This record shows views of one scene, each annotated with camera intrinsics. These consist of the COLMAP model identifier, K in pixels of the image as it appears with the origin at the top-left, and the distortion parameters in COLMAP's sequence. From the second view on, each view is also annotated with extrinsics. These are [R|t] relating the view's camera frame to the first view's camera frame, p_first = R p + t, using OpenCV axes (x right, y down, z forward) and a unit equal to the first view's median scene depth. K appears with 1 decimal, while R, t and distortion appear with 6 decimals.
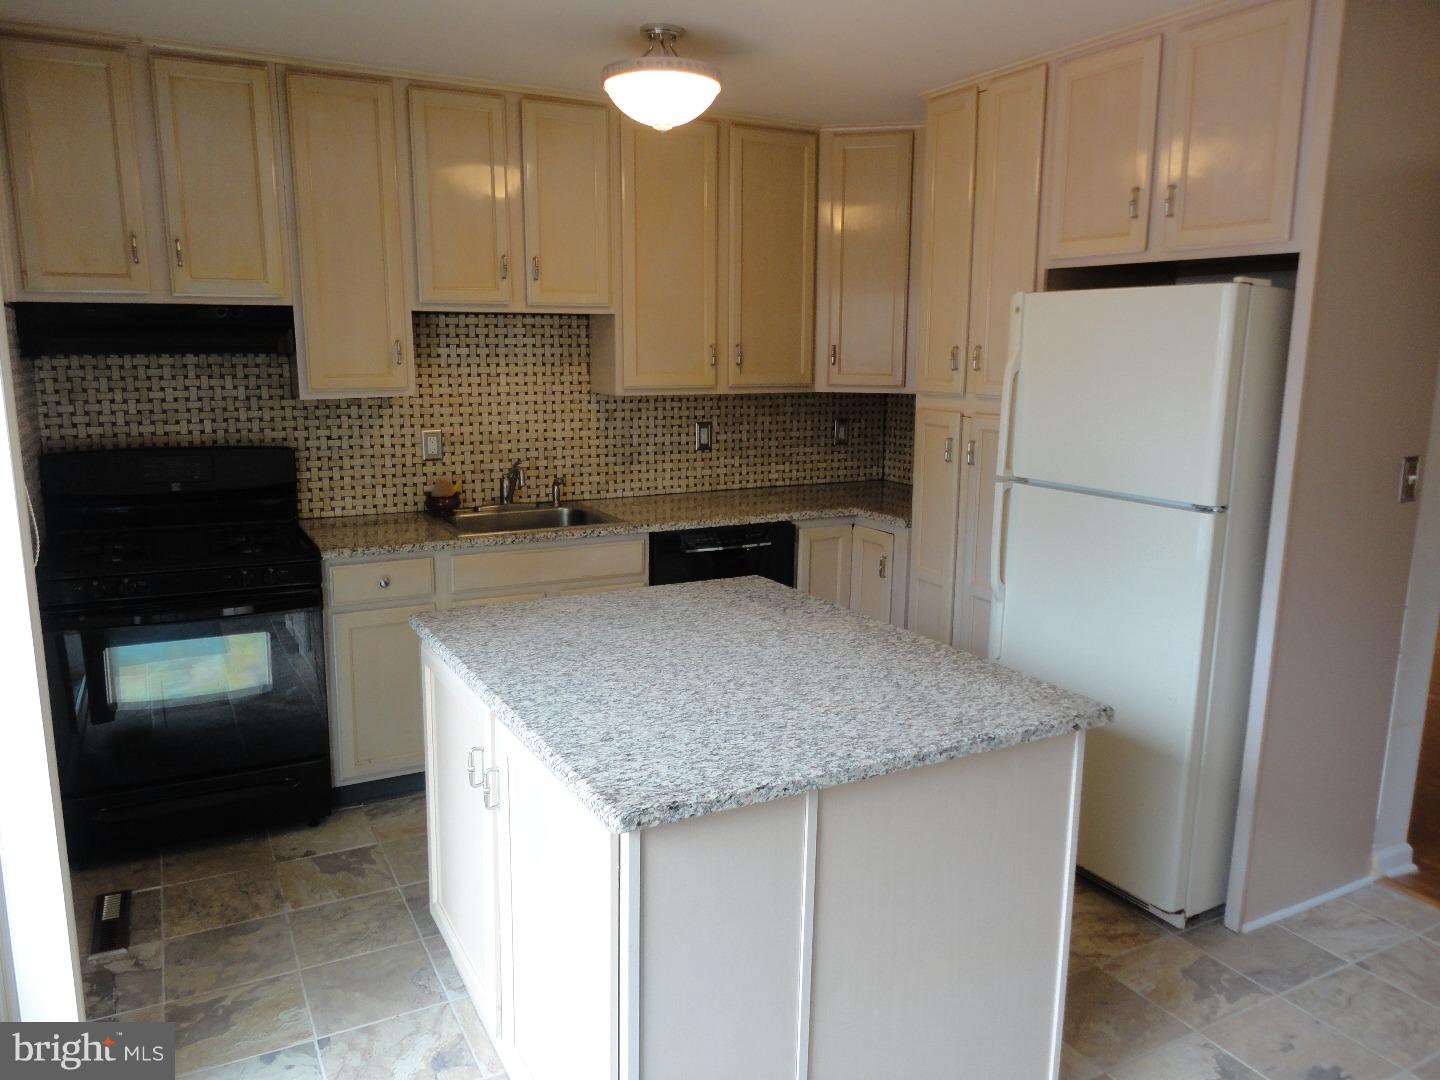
lens RADIAL K [[1065.7, 0, 721.2], [0, 1065.7, 536.2], [0, 0, 1]] dist [0.010121, 0.002645]
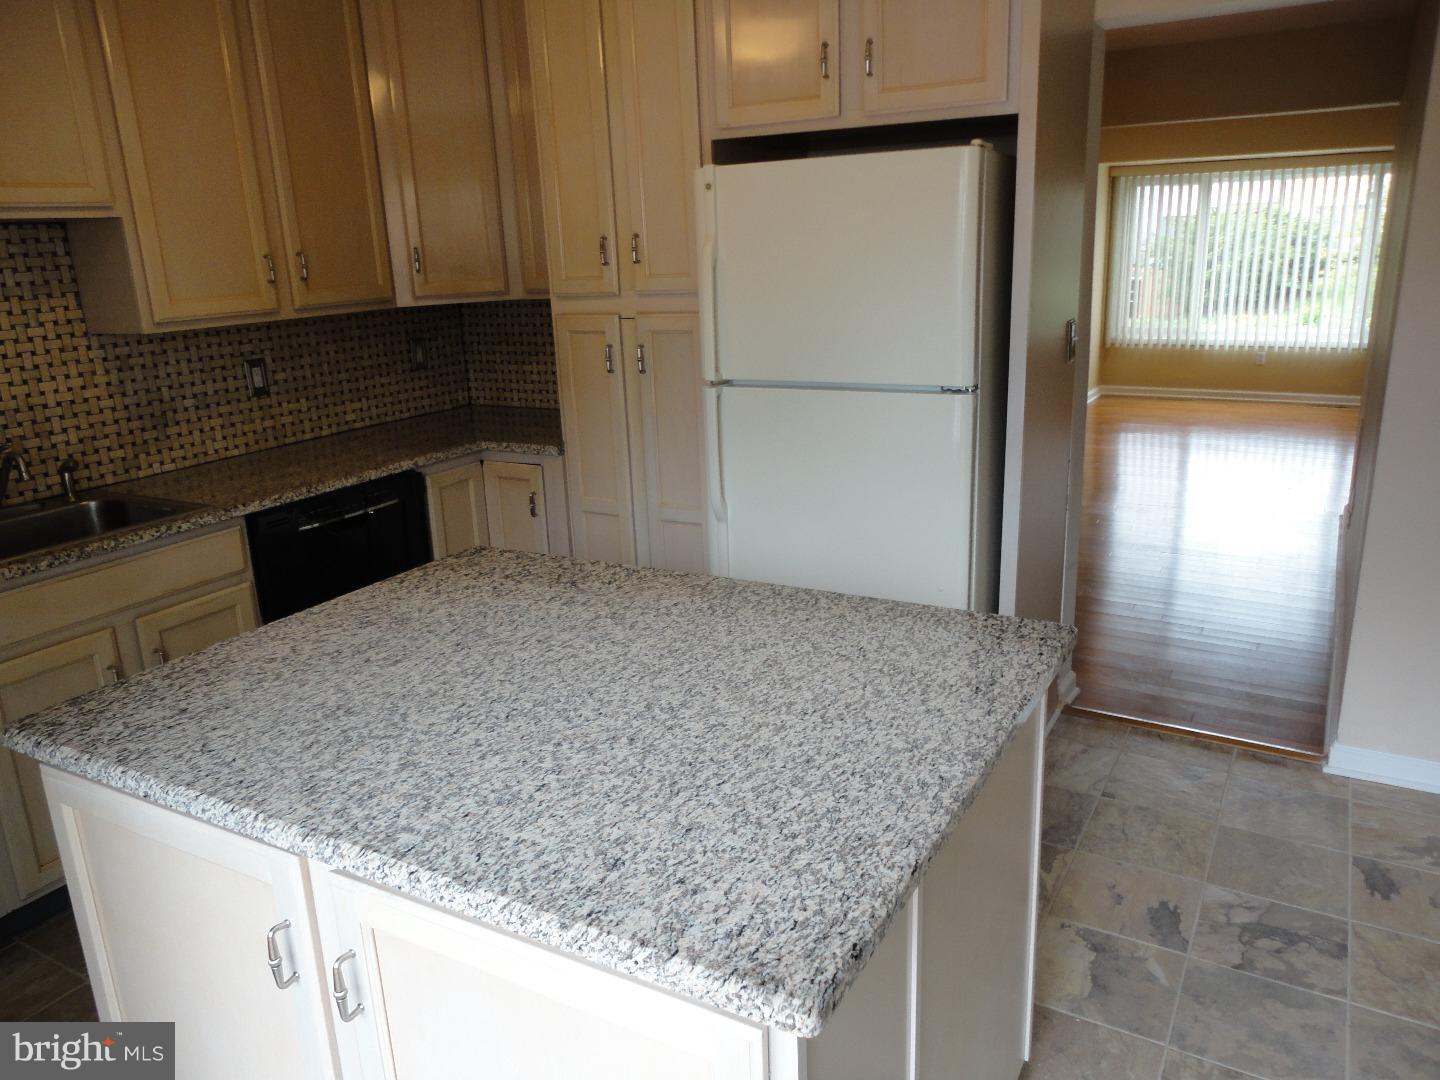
lens RADIAL K [[1060.0, 0, 720.3], [0, 1060.0, 531.3], [0, 0, 1]] dist [0.010367, 0.004128]
pose [[0.858296, -0.186413, 0.478098, -0.134559], [0.148820, 0.982067, 0.115747, -0.027251], [-0.491101, -0.028195, 0.870646, 0.185398]]
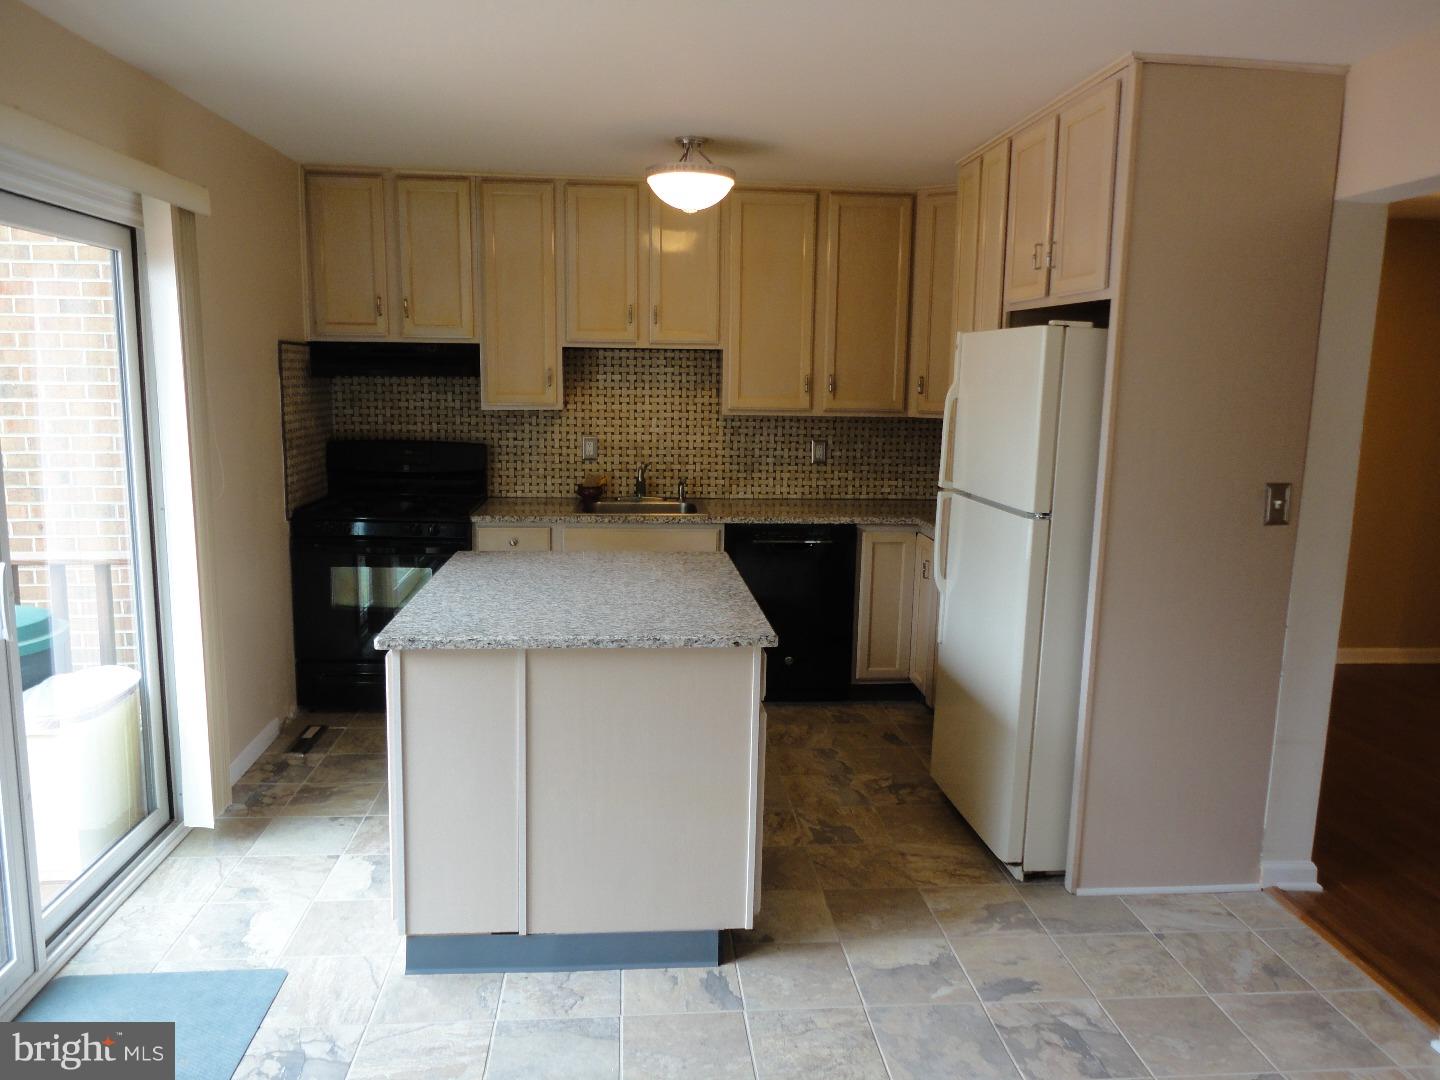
lens RADIAL K [[1052.3, 0, 720.0], [0, 1052.3, 540.0], [0, 0, 1]] dist [0.001646, 0.000536]
pose [[0.920944, 0.072453, -0.382901, 0.386897], [-0.082100, 0.996584, -0.008891, 0.026306], [0.380949, 0.039624, 0.923747, -0.135471]]
